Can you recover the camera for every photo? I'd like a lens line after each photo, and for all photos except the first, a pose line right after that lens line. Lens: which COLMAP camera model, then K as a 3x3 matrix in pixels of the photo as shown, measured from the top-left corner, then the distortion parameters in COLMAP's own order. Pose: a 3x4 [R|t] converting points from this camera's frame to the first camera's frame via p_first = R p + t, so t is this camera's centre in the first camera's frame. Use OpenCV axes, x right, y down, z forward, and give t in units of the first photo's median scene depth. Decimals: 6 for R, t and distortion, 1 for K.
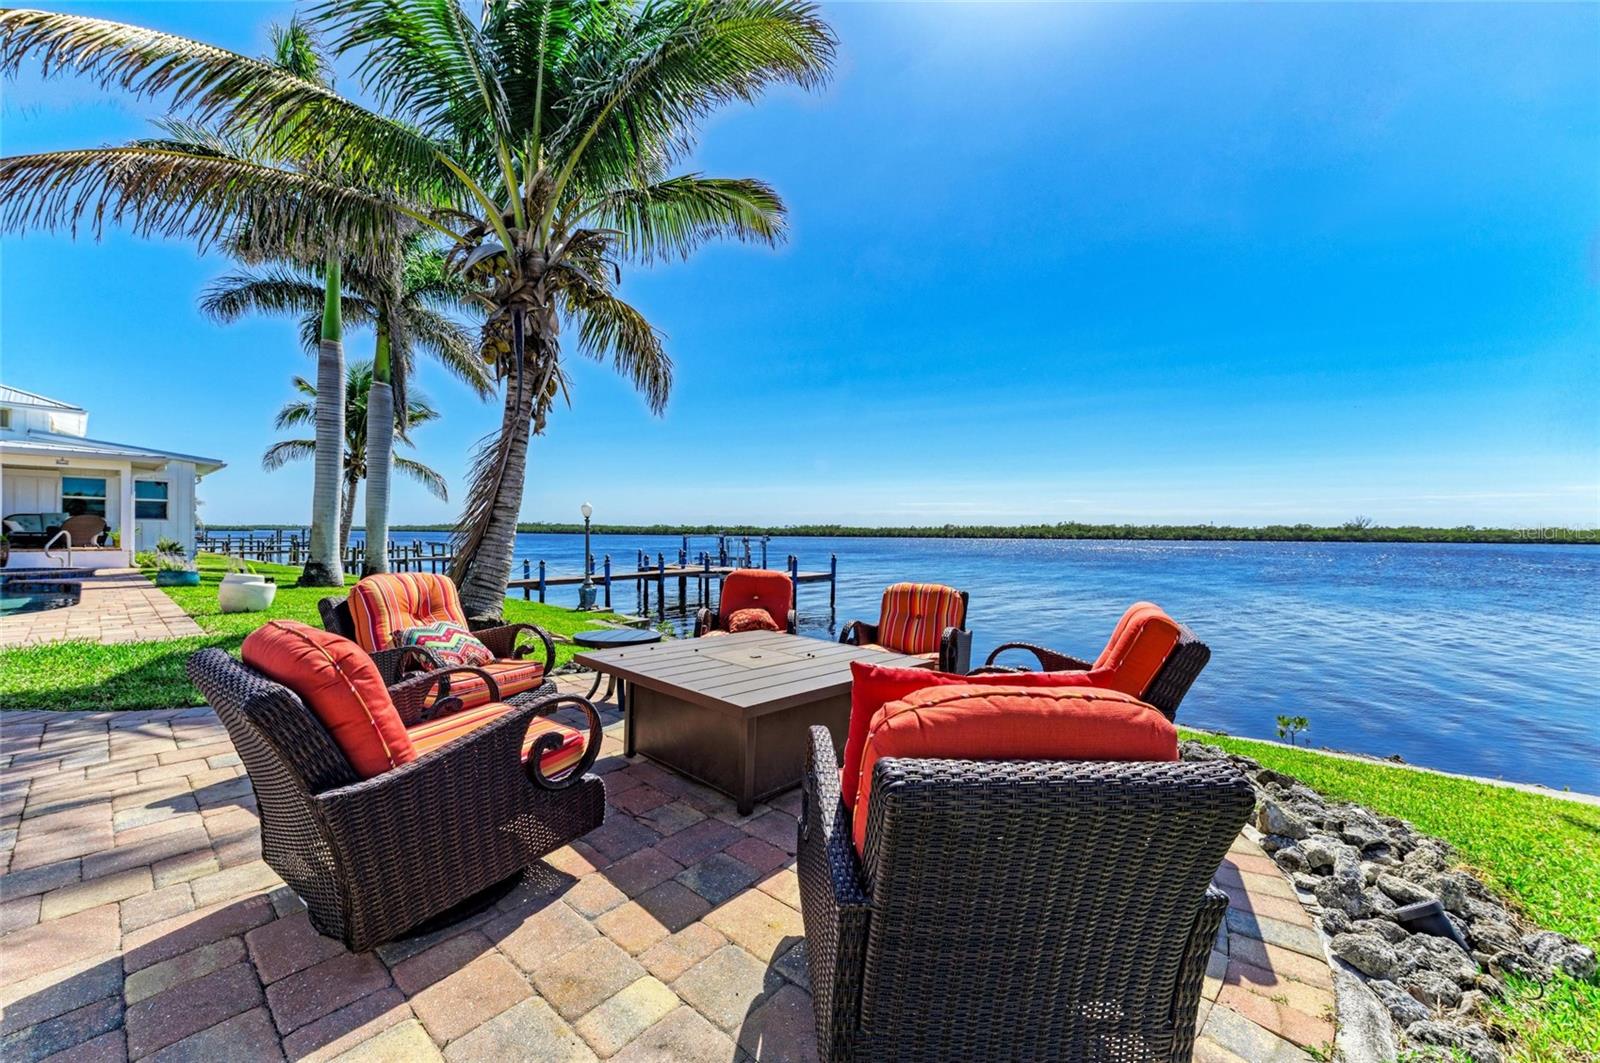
lens RADIAL K [[592.9, 0, 797.0], [0, 592.9, 533.1], [0, 0, 1]] dist [0.010592, -0.002102]
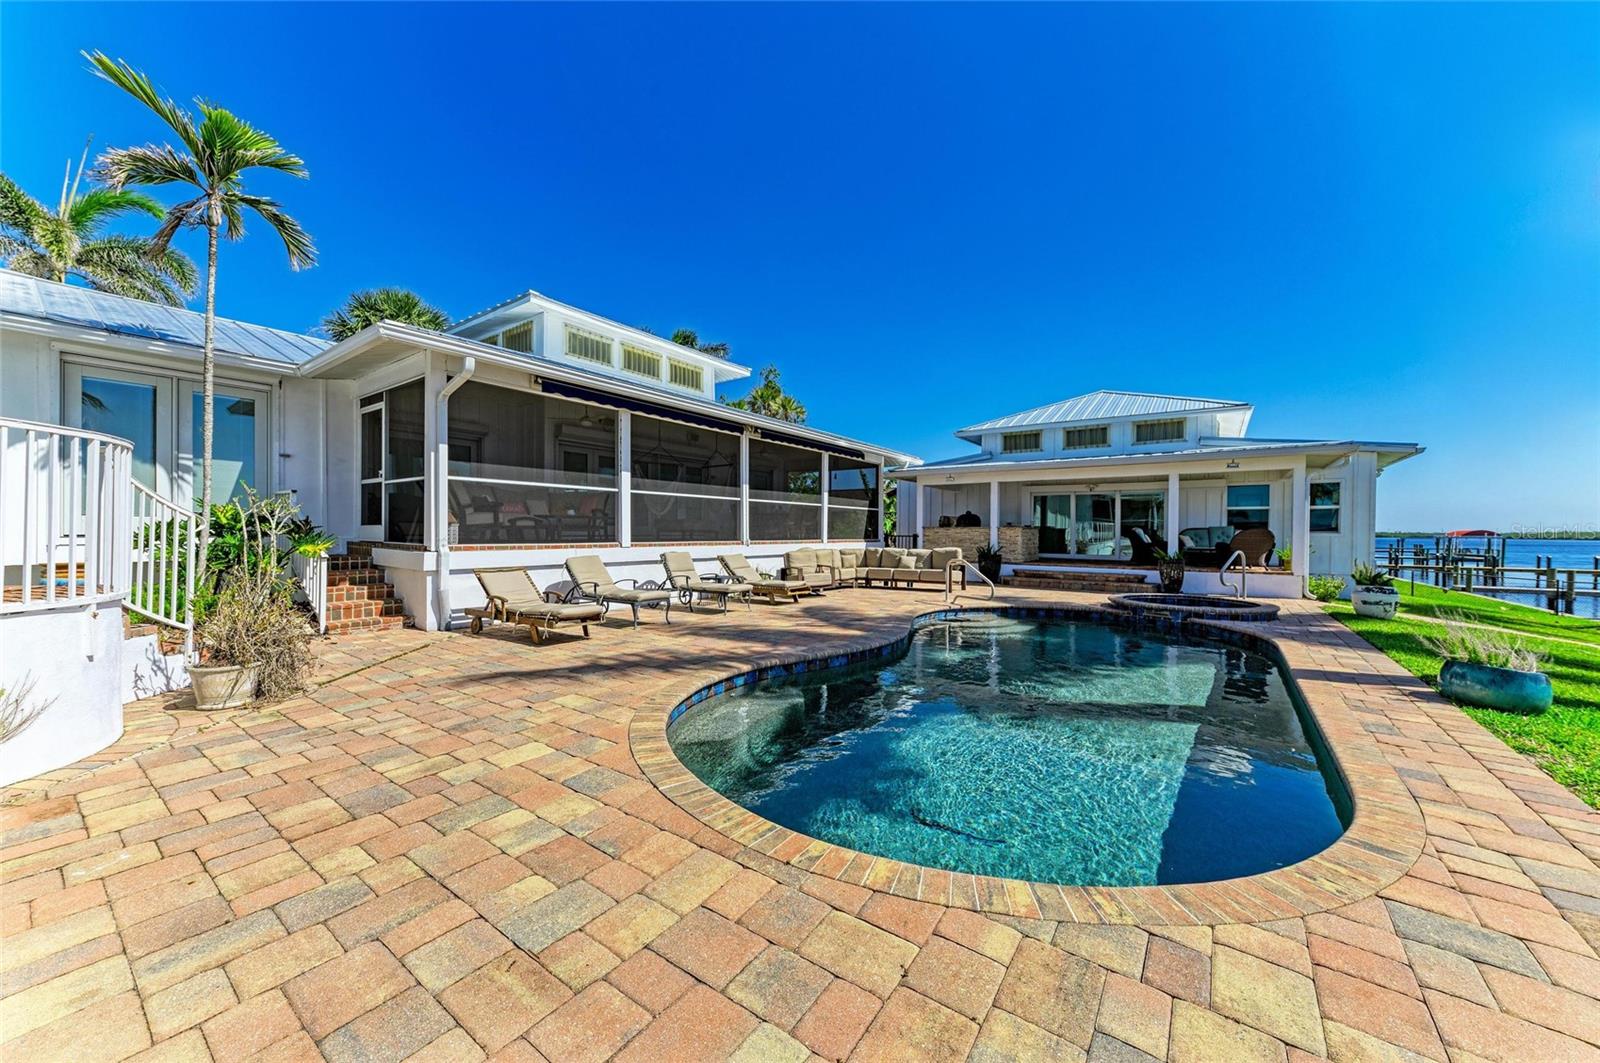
lens RADIAL K [[583.0, 0, 805.9], [0, 583.0, 533.9], [0, 0, 1]] dist [0.013430, -0.000033]
pose [[0.083579, -0.005619, -0.996485, -0.225166], [-0.010604, 0.999922, -0.006528, -0.006045], [0.996445, 0.011112, 0.083513, 0.167775]]
